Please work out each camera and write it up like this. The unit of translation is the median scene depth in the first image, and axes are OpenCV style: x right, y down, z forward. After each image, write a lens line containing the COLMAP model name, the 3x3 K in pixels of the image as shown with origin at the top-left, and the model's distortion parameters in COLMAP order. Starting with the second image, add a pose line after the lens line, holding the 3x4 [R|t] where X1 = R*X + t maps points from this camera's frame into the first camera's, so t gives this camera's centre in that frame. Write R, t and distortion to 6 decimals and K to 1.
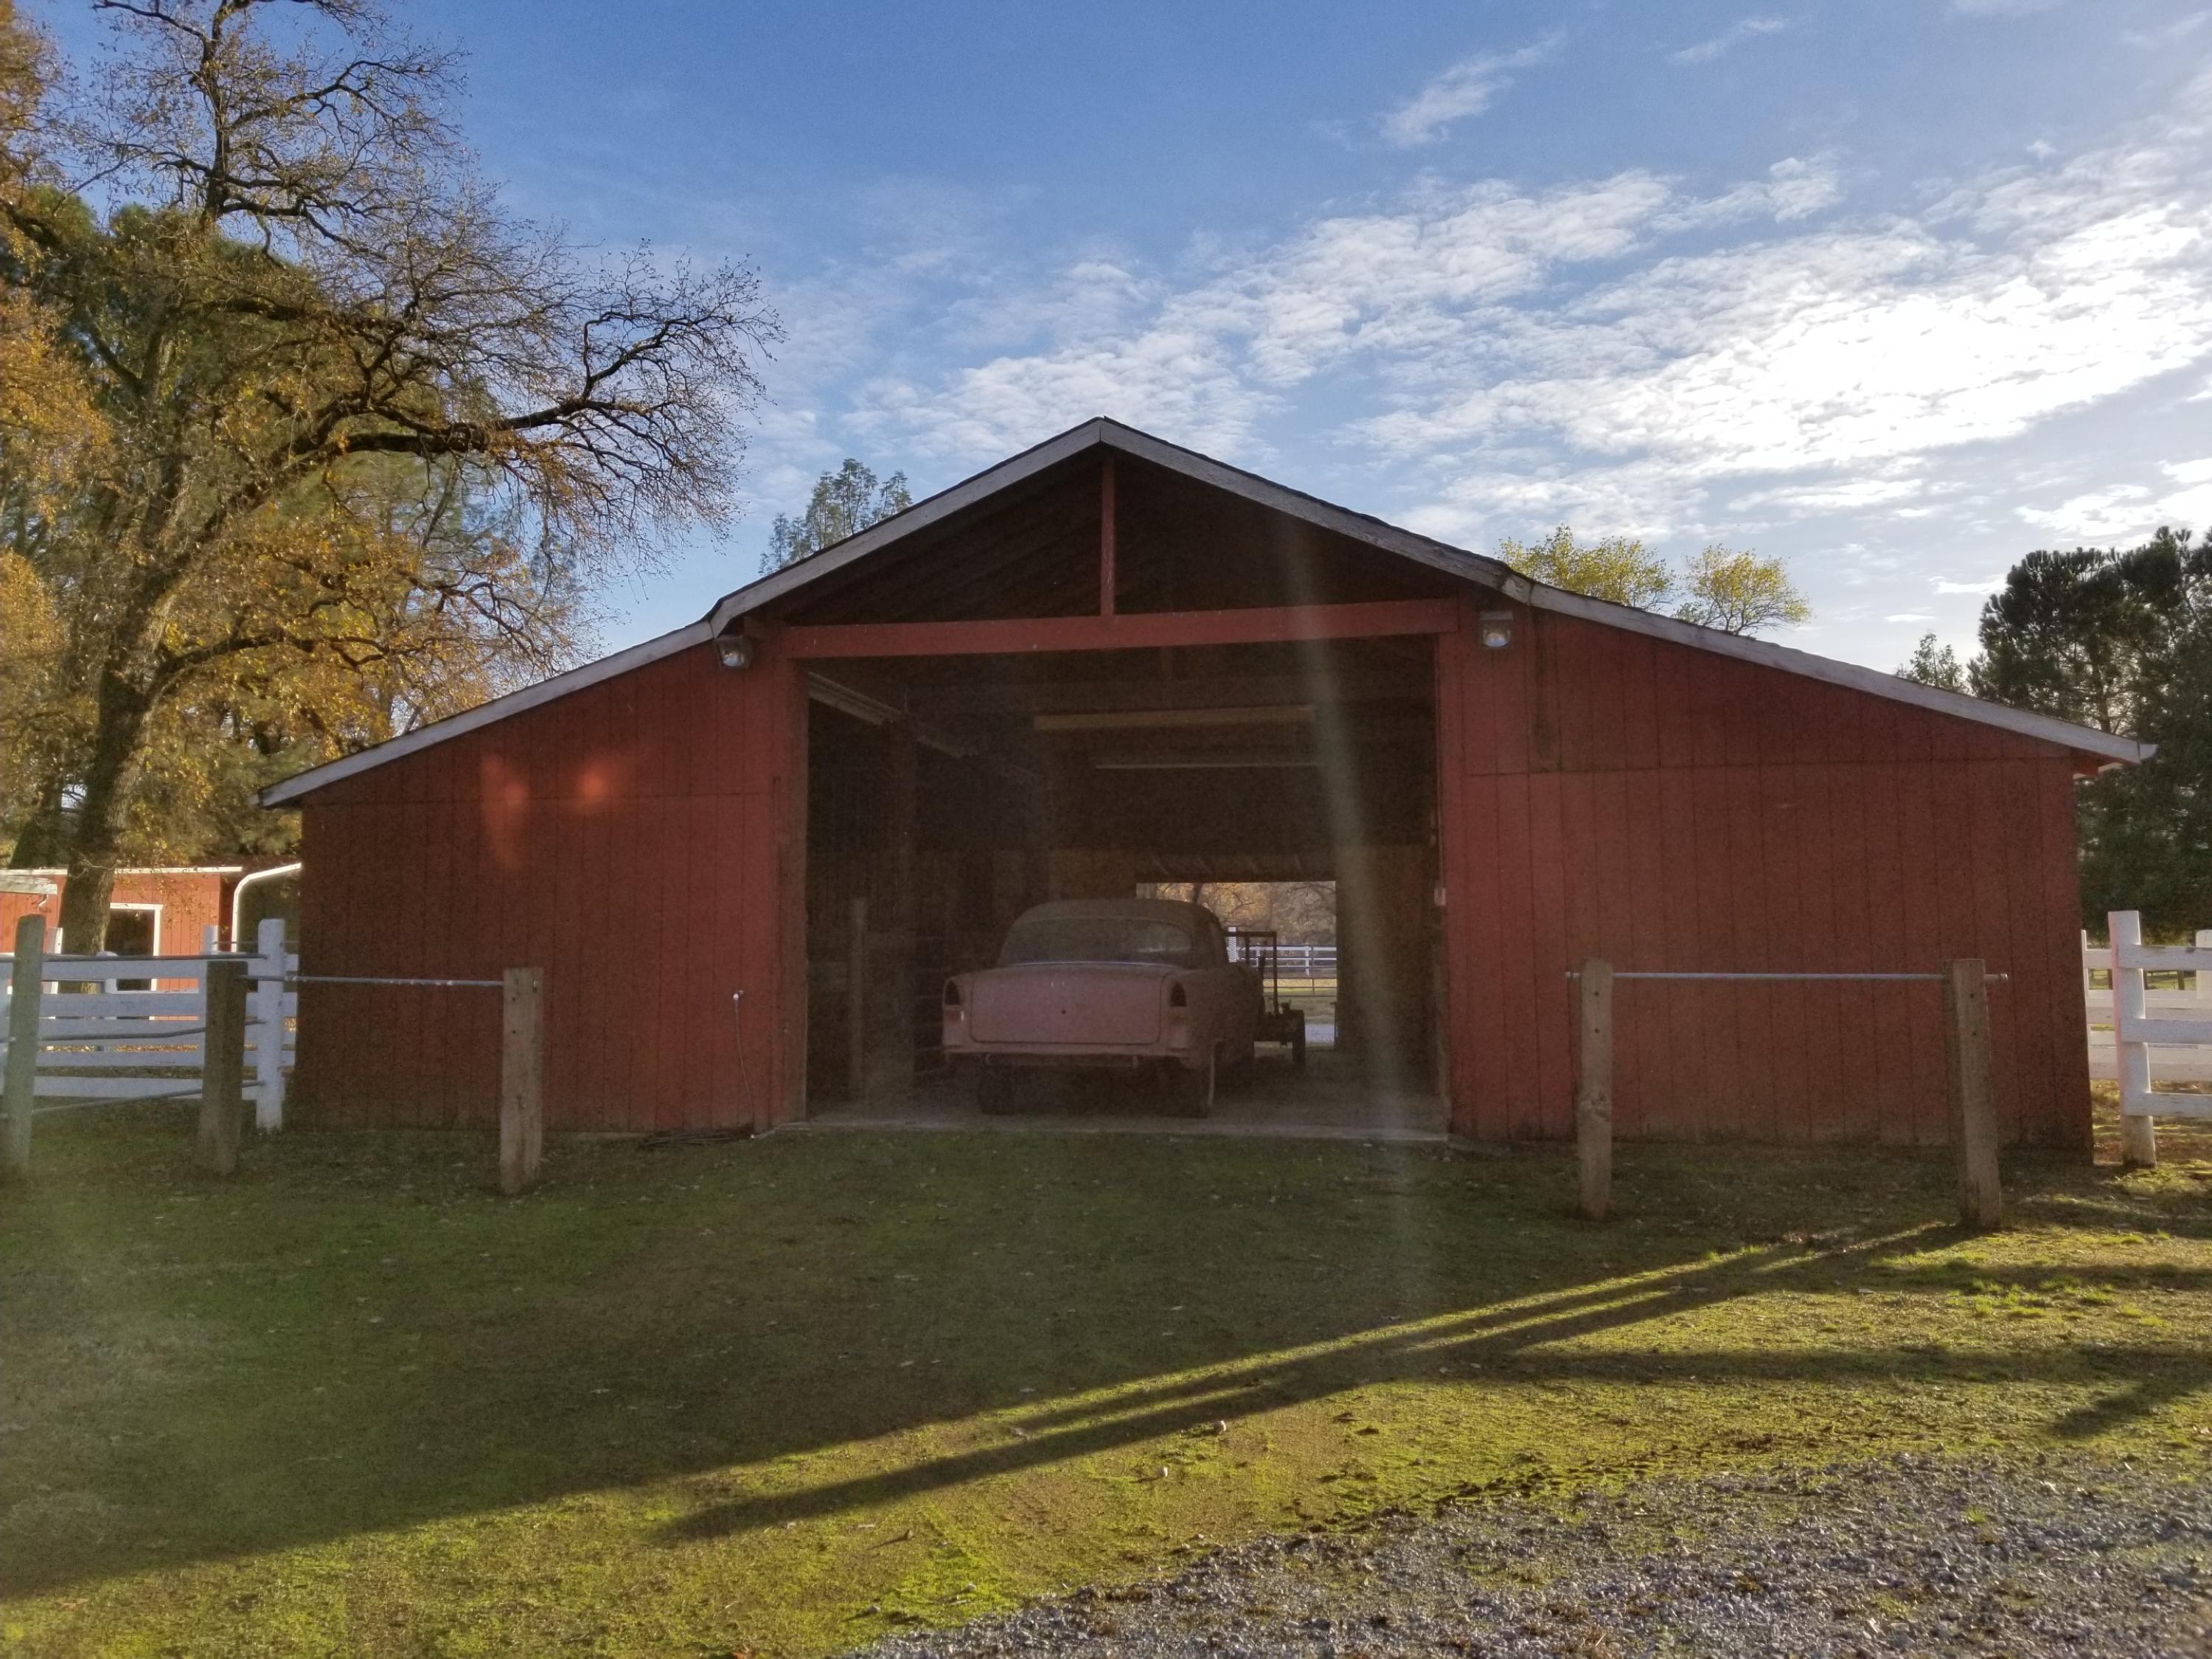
lens RADIAL K [[1691.8, 0, 1092.9], [0, 1691.8, 827.6], [0, 0, 1]] dist [0.079364, -0.135202]
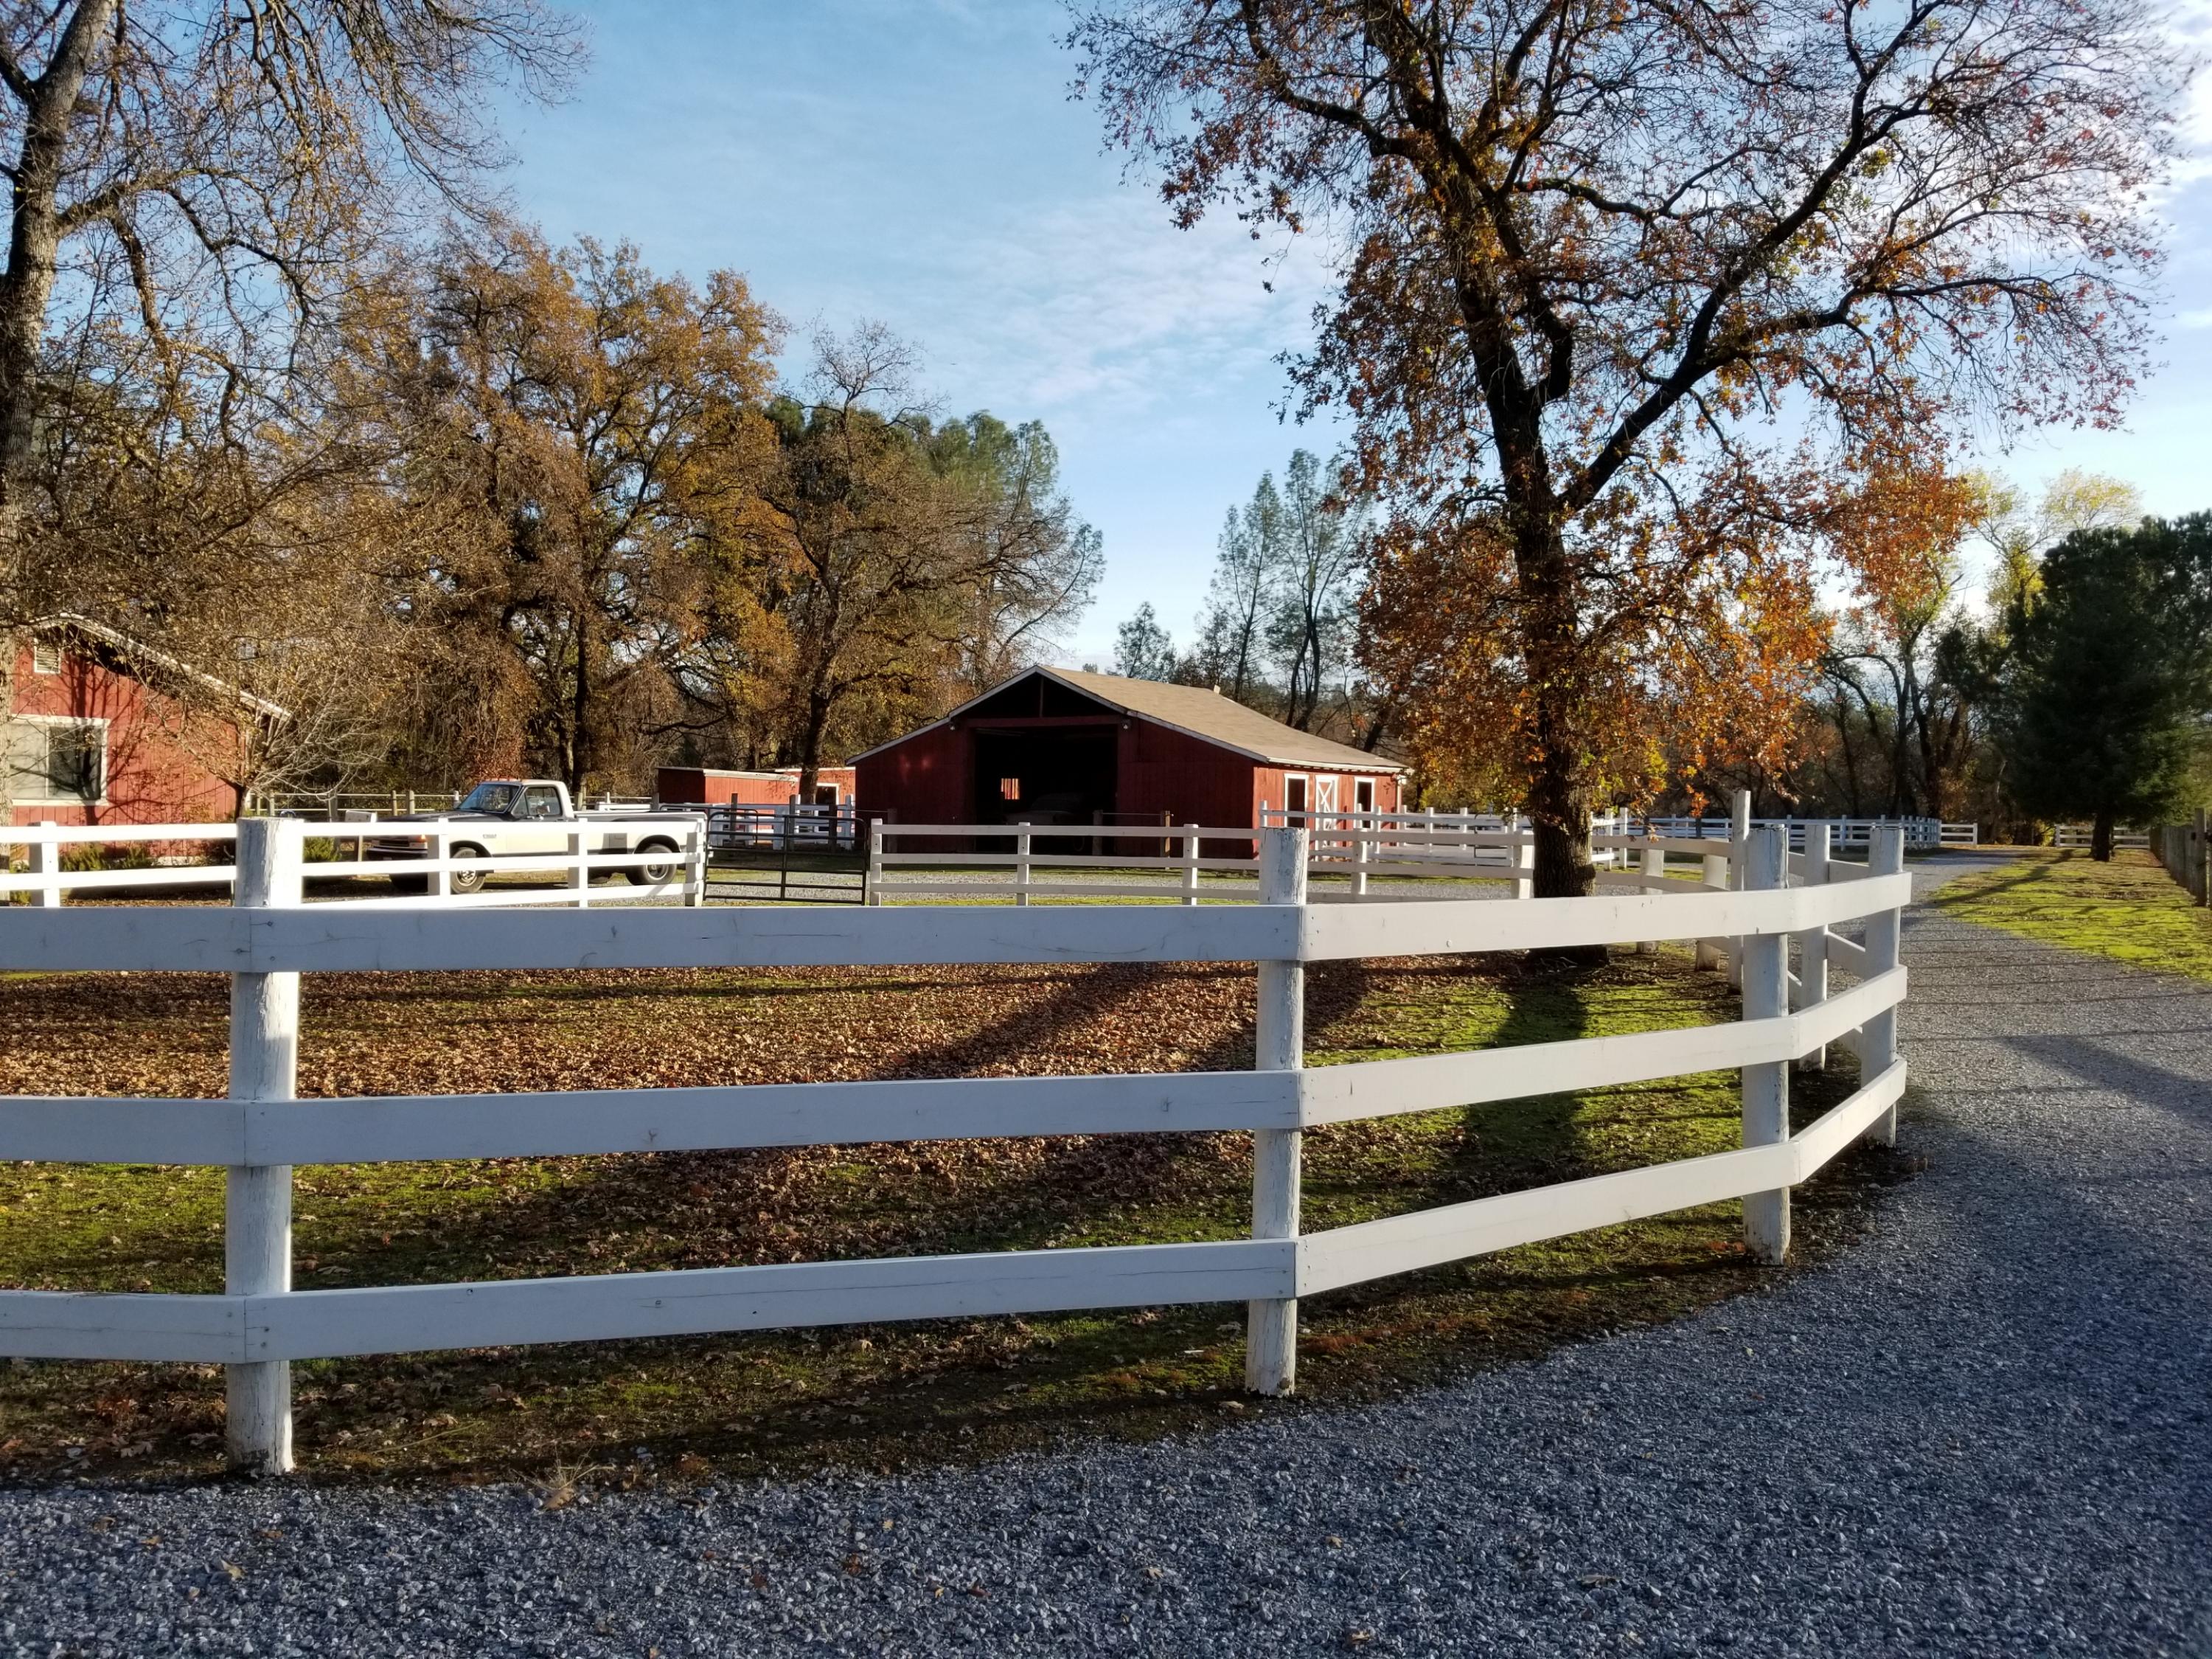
lens RADIAL K [[1691.8, 0, 1092.9], [0, 1691.8, 827.6], [0, 0, 1]] dist [0.079364, -0.135202]
pose [[0.926217, 0.026018, -0.376092, 0.677599], [0.006790, 0.996302, 0.085646, -0.095858], [0.376929, -0.081881, 0.922616, -1.050104]]
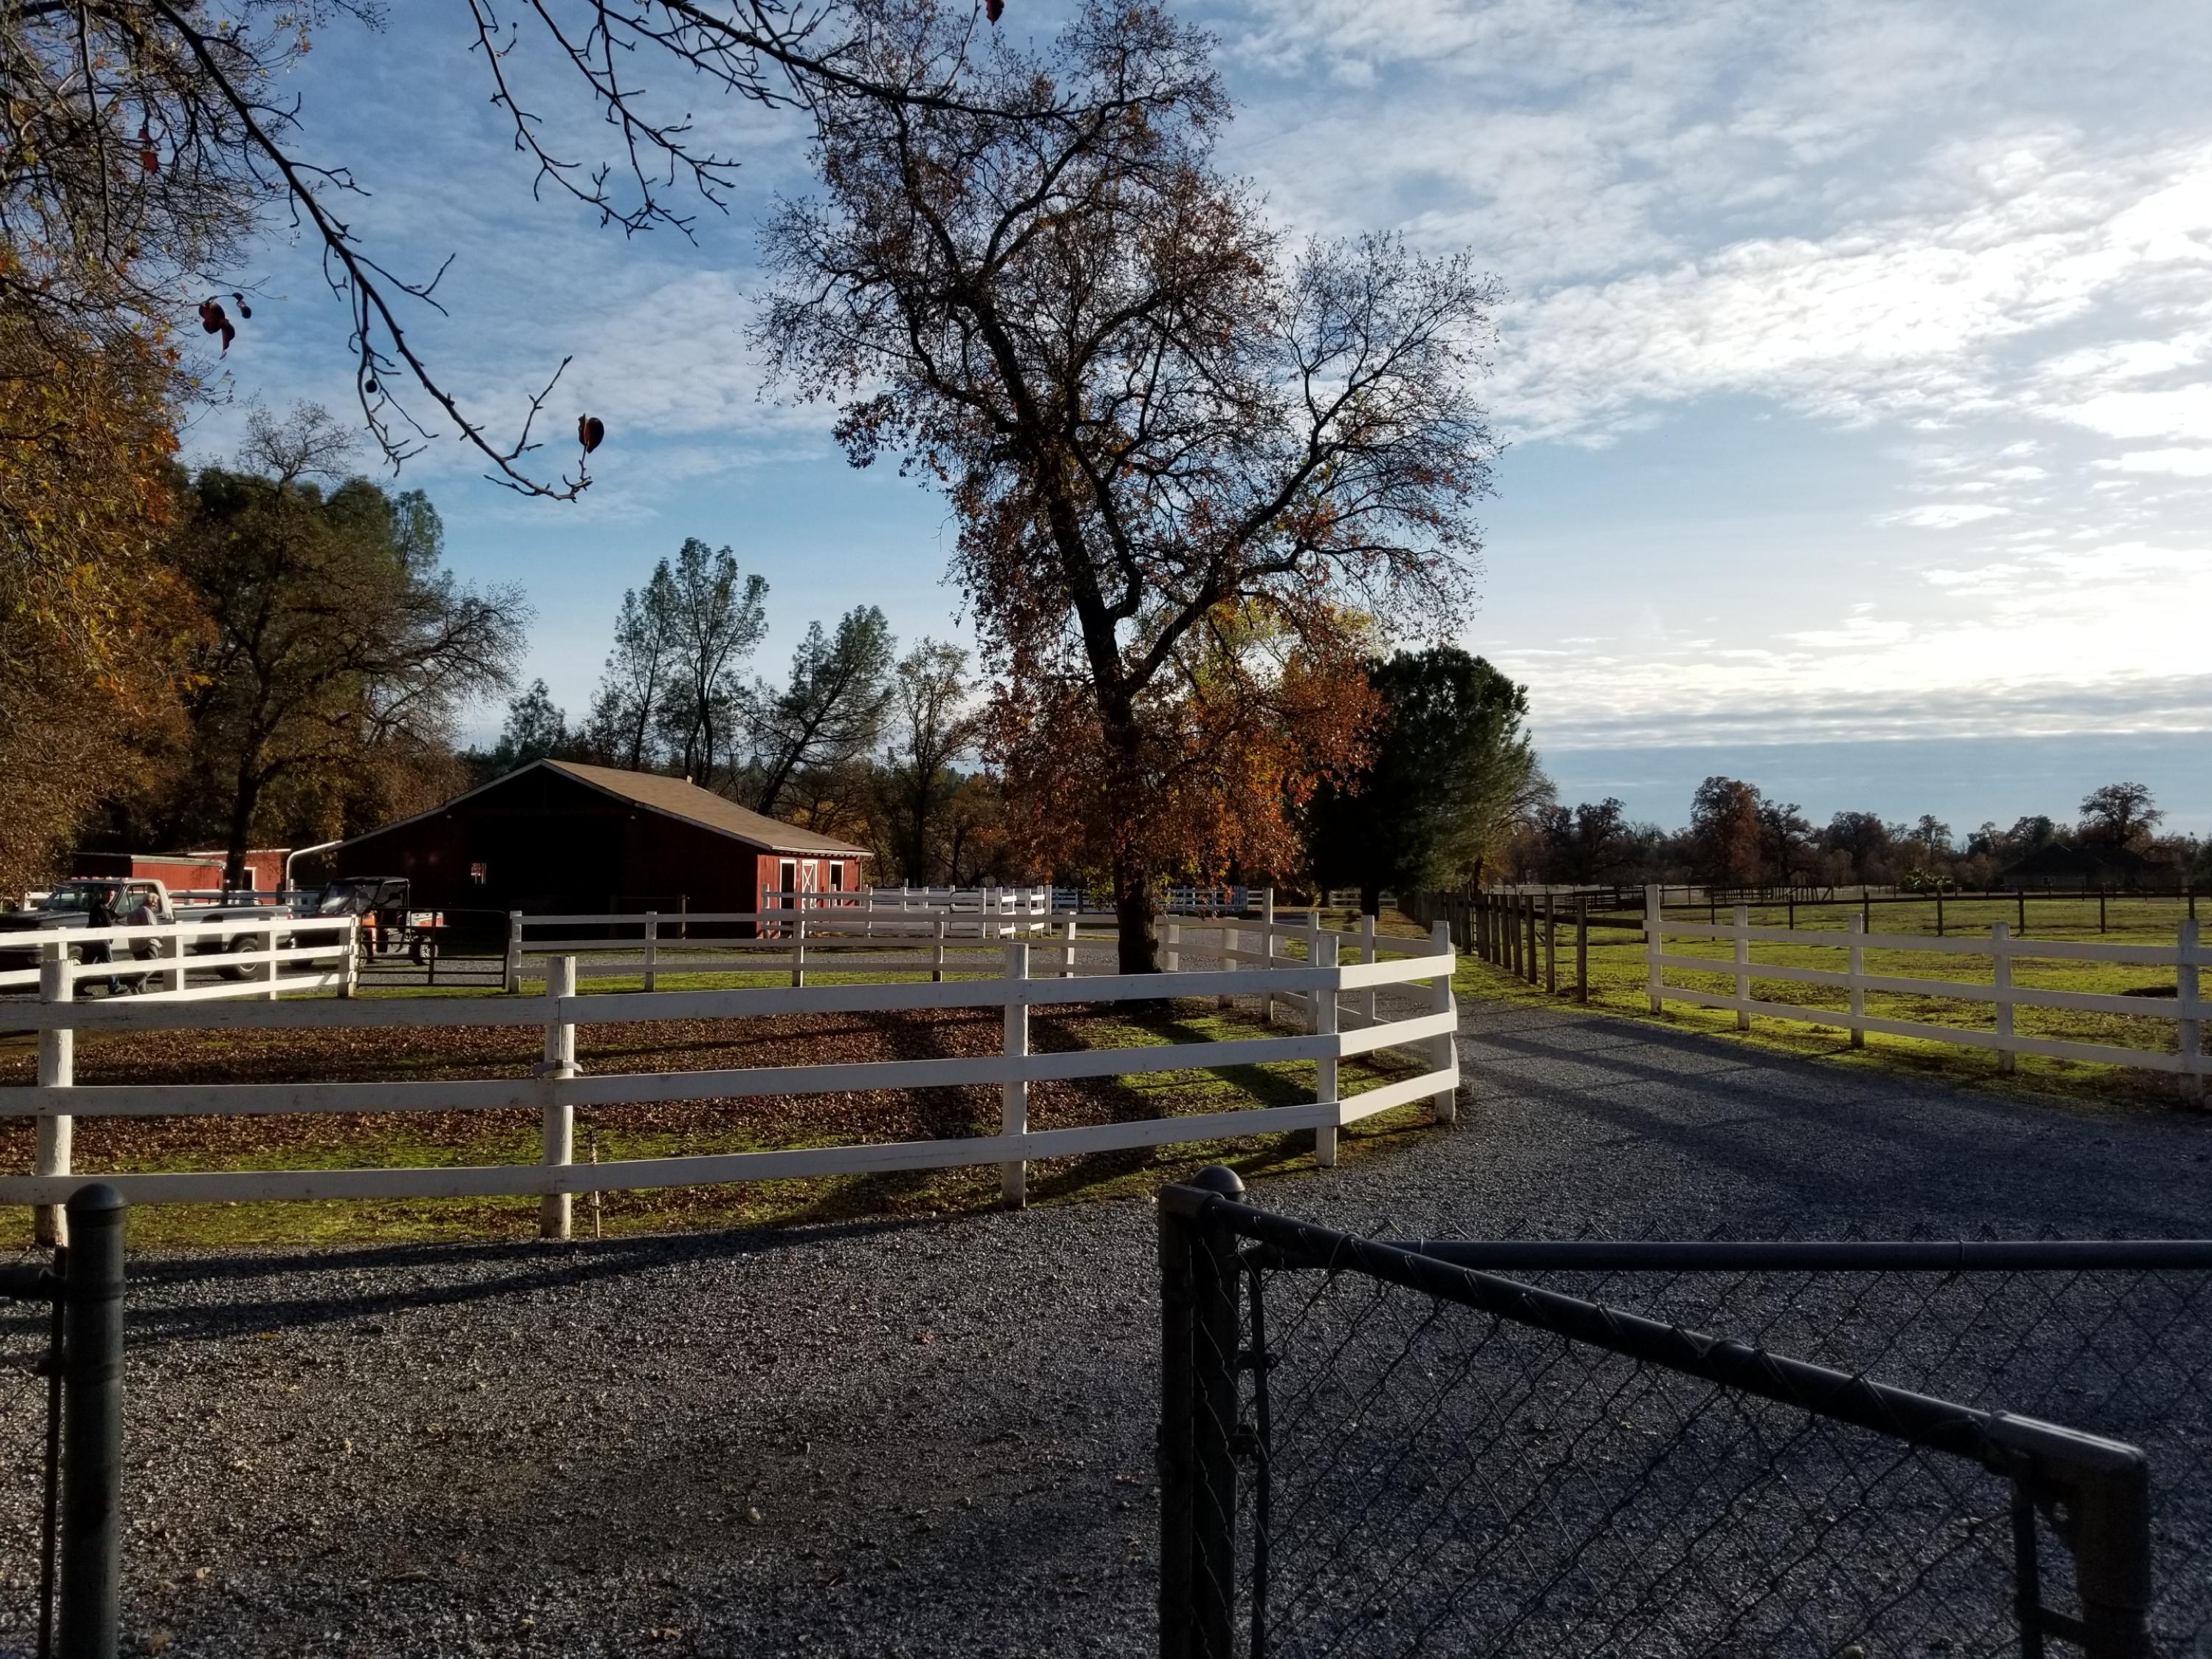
lens RADIAL K [[1691.8, 0, 1092.9], [0, 1691.8, 827.6], [0, 0, 1]] dist [0.079364, -0.135202]
pose [[0.999914, 0.011704, 0.005848, 0.566541], [-0.011954, 0.998920, 0.044890, -0.127562], [-0.005316, -0.044956, 0.998975, -1.312333]]
